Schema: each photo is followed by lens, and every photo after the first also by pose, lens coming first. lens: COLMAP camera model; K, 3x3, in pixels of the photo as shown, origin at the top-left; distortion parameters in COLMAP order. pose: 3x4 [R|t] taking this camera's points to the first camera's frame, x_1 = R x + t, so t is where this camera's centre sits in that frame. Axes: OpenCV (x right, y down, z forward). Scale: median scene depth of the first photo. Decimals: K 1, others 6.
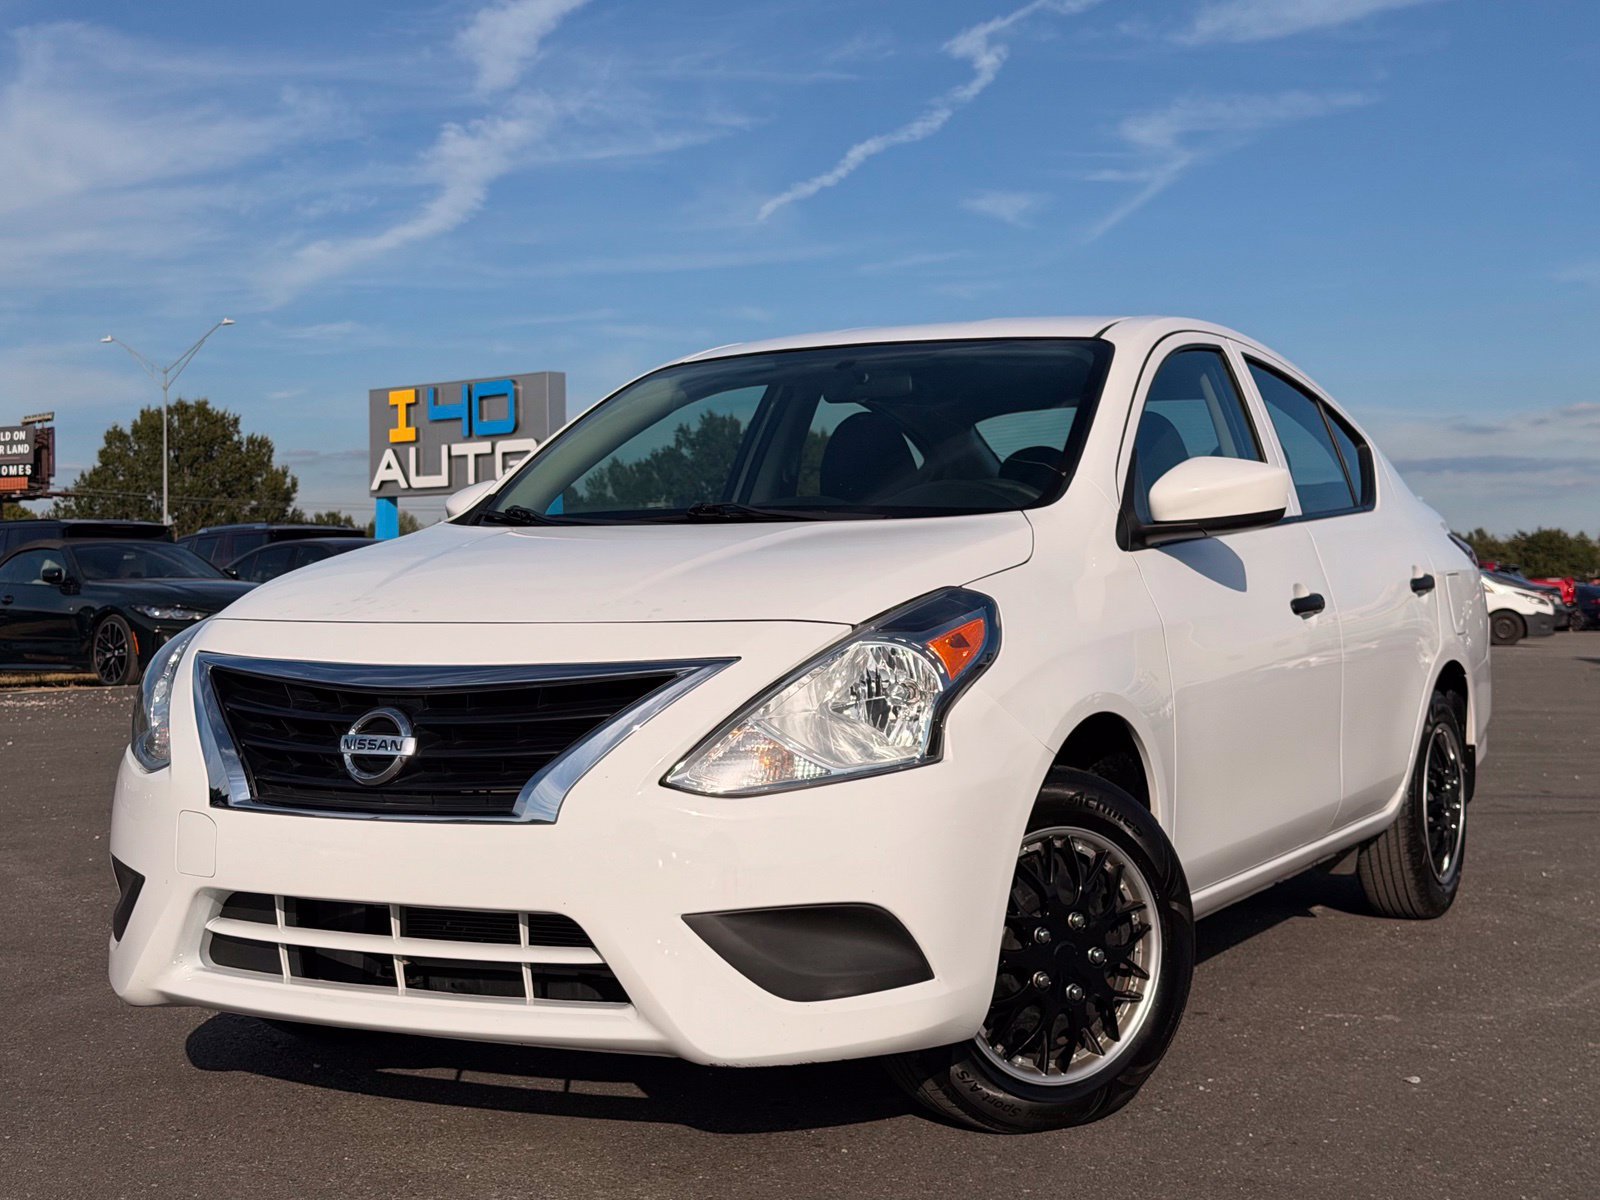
lens RADIAL K [[2203.8, 0, 794.1], [0, 2203.8, 591.5], [0, 0, 1]] dist [0.205287, -0.489679]
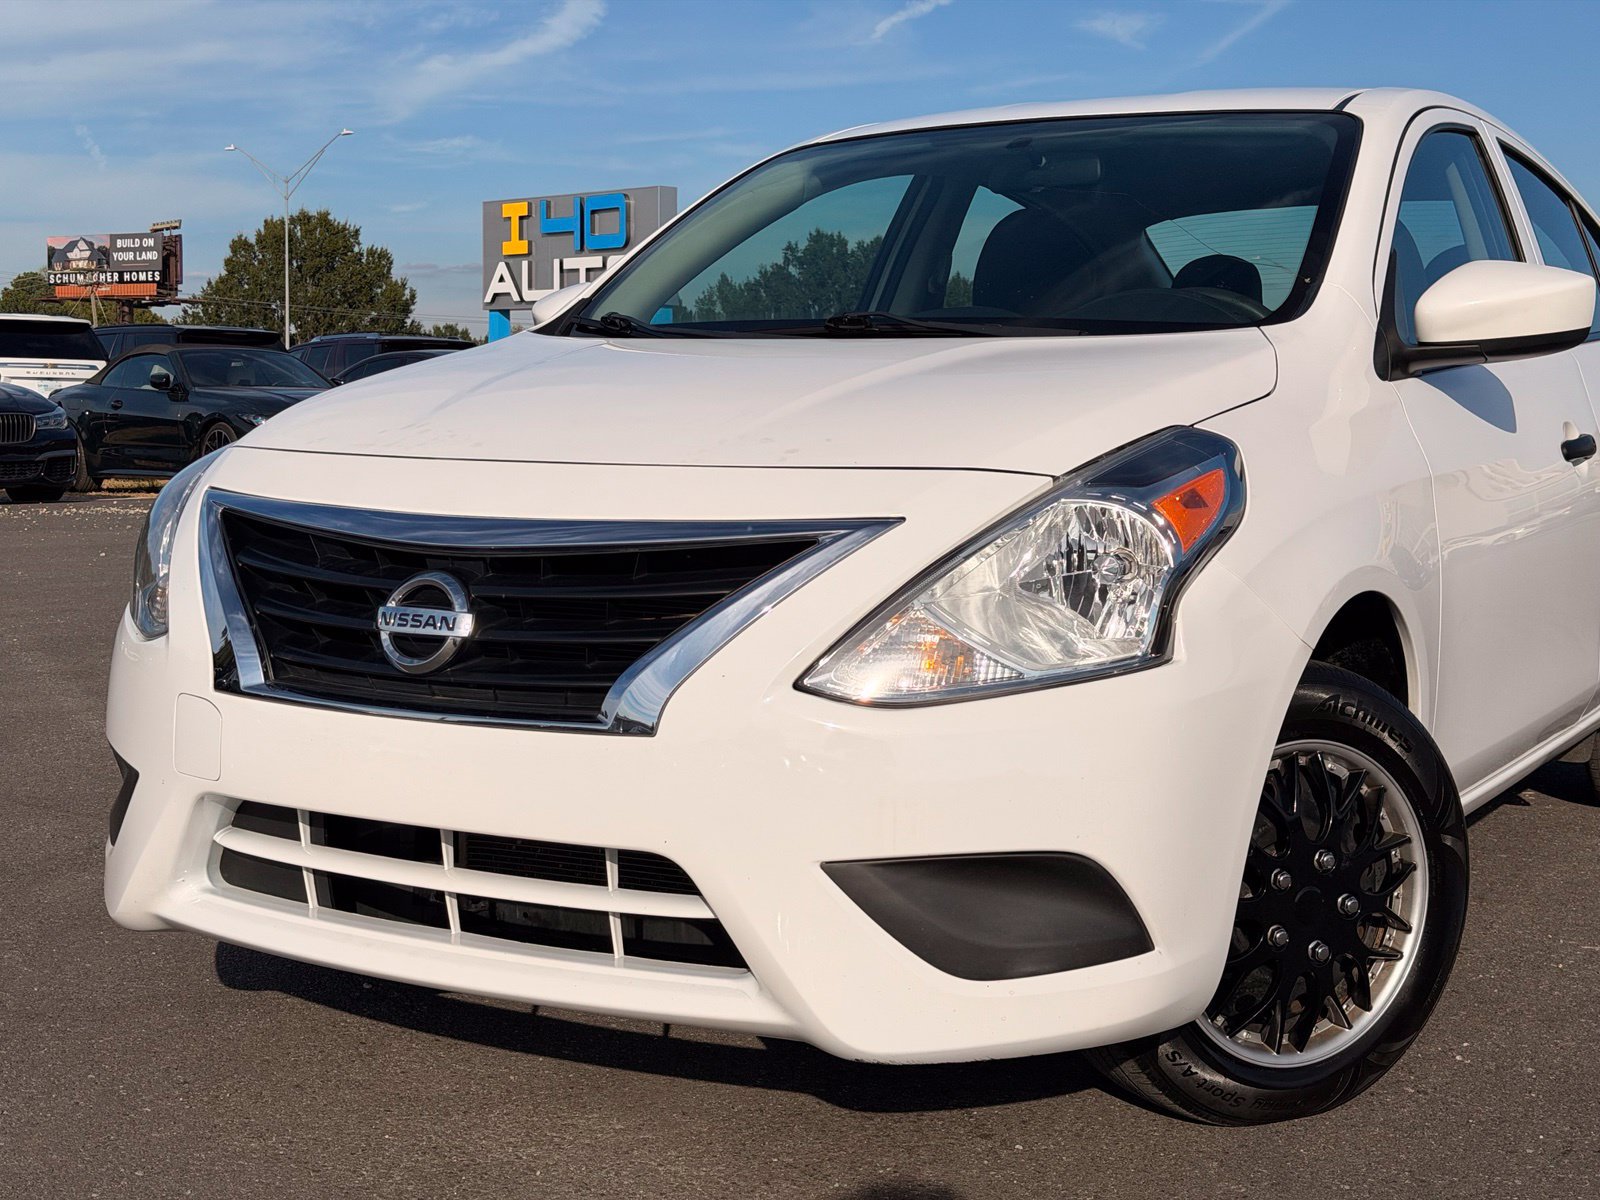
lens RADIAL K [[2203.8, 0, 794.1], [0, 2203.8, 591.5], [0, 0, 1]] dist [0.205287, -0.489679]
pose [[0.998621, 0.023077, -0.047151, -0.023813], [-0.019174, 0.996480, 0.081613, -0.005109], [0.048868, -0.080597, 0.995548, 0.235250]]
